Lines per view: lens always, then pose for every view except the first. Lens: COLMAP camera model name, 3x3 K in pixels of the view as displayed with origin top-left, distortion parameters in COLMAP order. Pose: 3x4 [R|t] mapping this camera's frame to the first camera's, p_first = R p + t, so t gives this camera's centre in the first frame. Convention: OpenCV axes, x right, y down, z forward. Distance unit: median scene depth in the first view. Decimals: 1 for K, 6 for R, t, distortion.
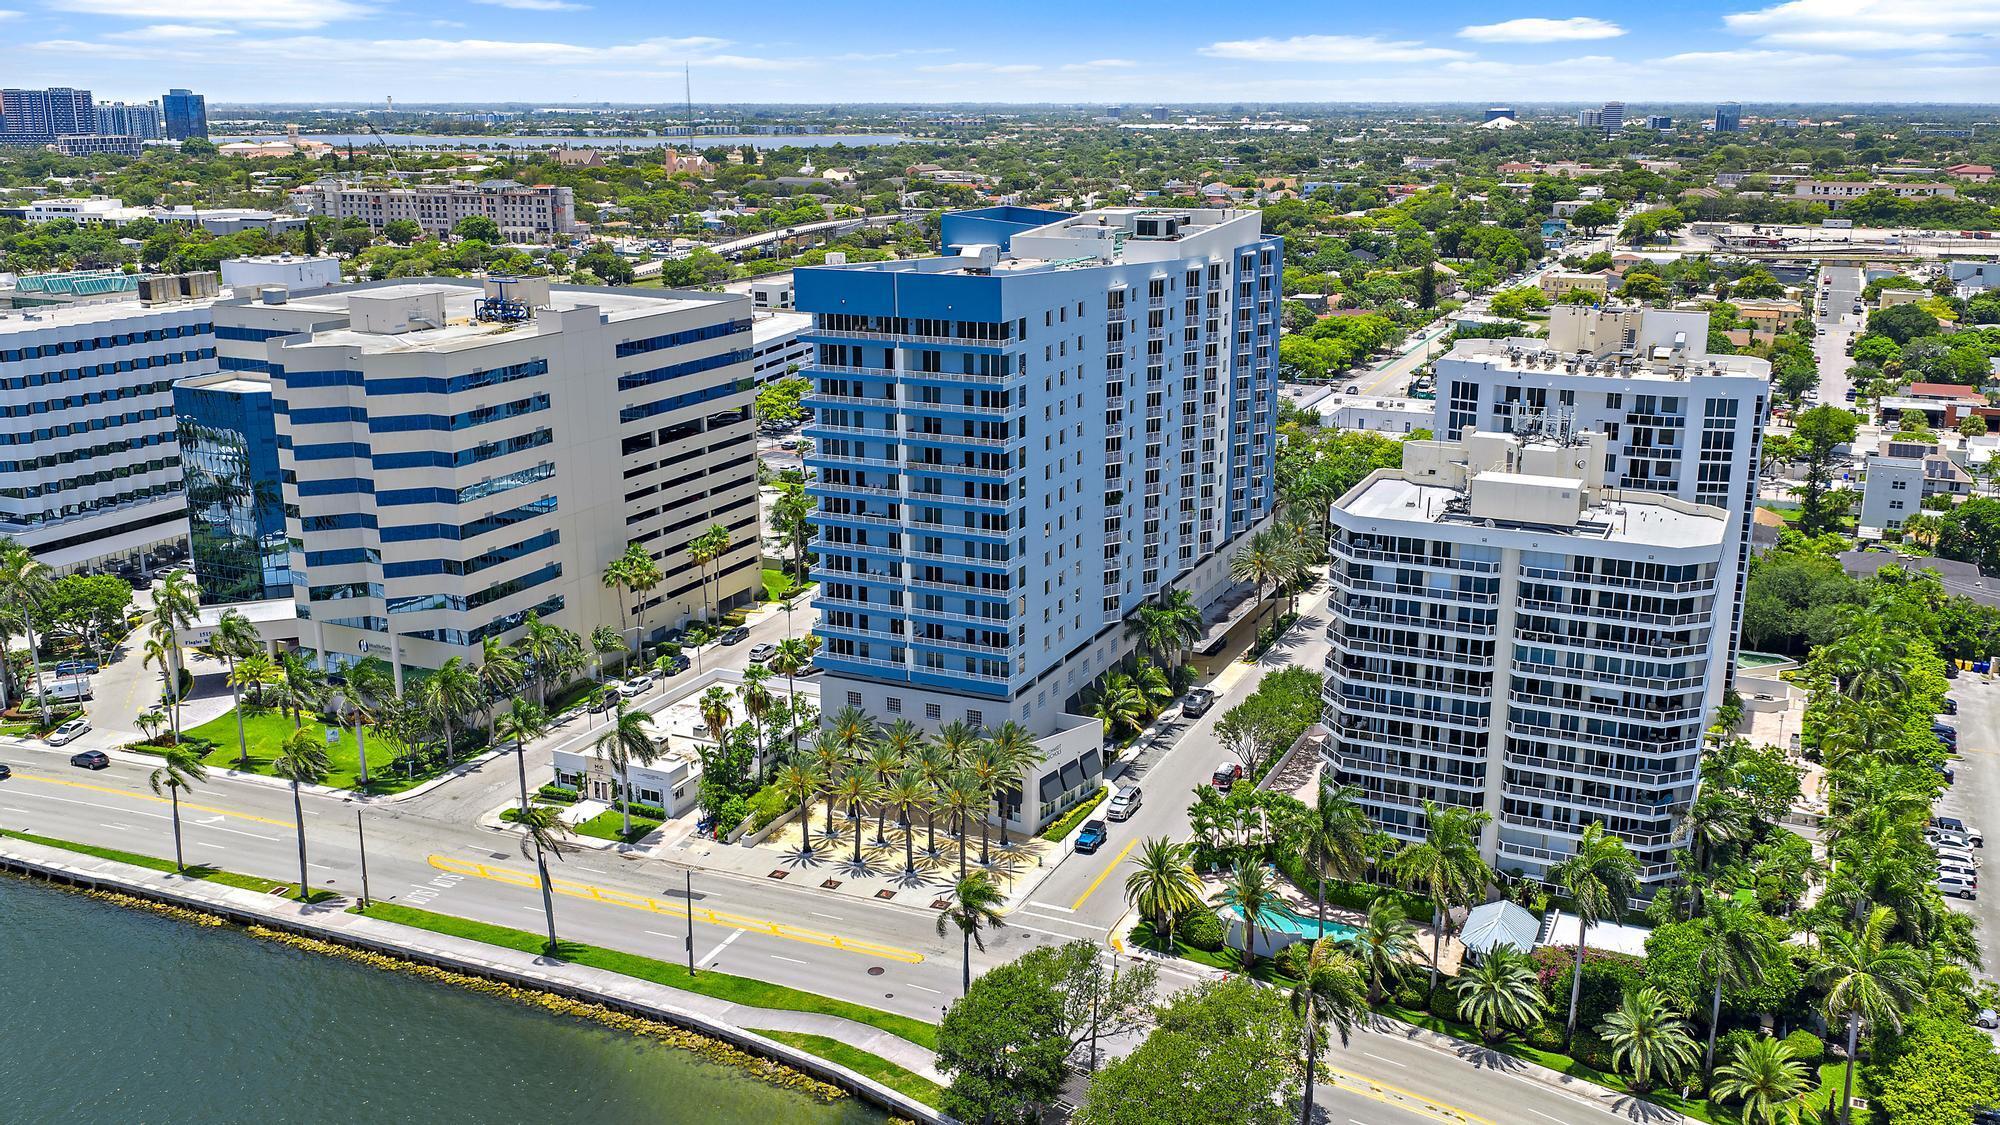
lens RADIAL K [[1707.5, 0, 1000.0], [0, 1707.5, 562.5], [0, 0, 1]] dist [0.004680, -0.004583]
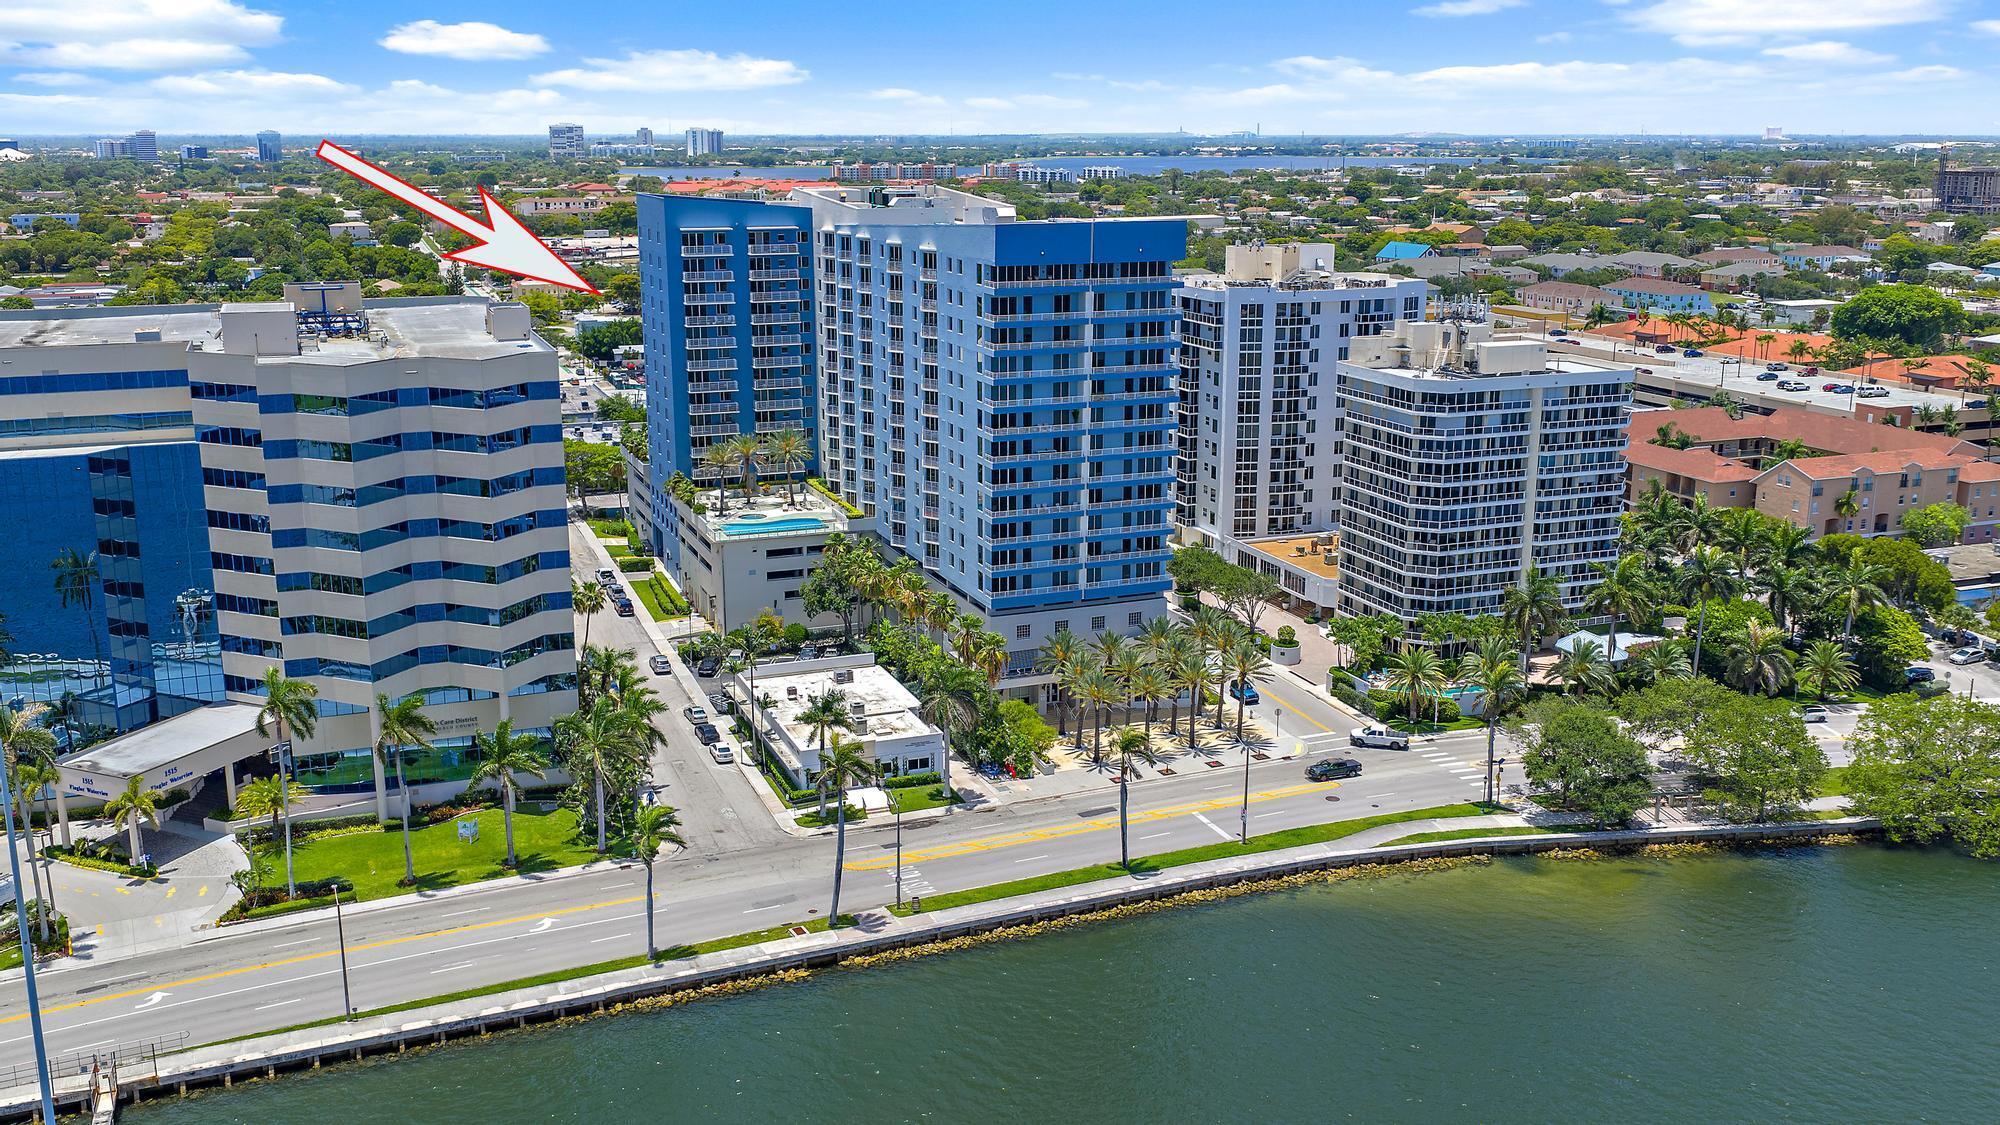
lens RADIAL K [[1784.3, 0, 1000.0], [0, 1784.3, 562.5], [0, 0, 1]] dist [0.011412, -0.002660]
pose [[0.691044, -0.169535, 0.702649, -0.940571], [0.189071, 0.980656, 0.050665, -0.022337], [-0.697646, 0.097839, 0.709730, 0.240801]]
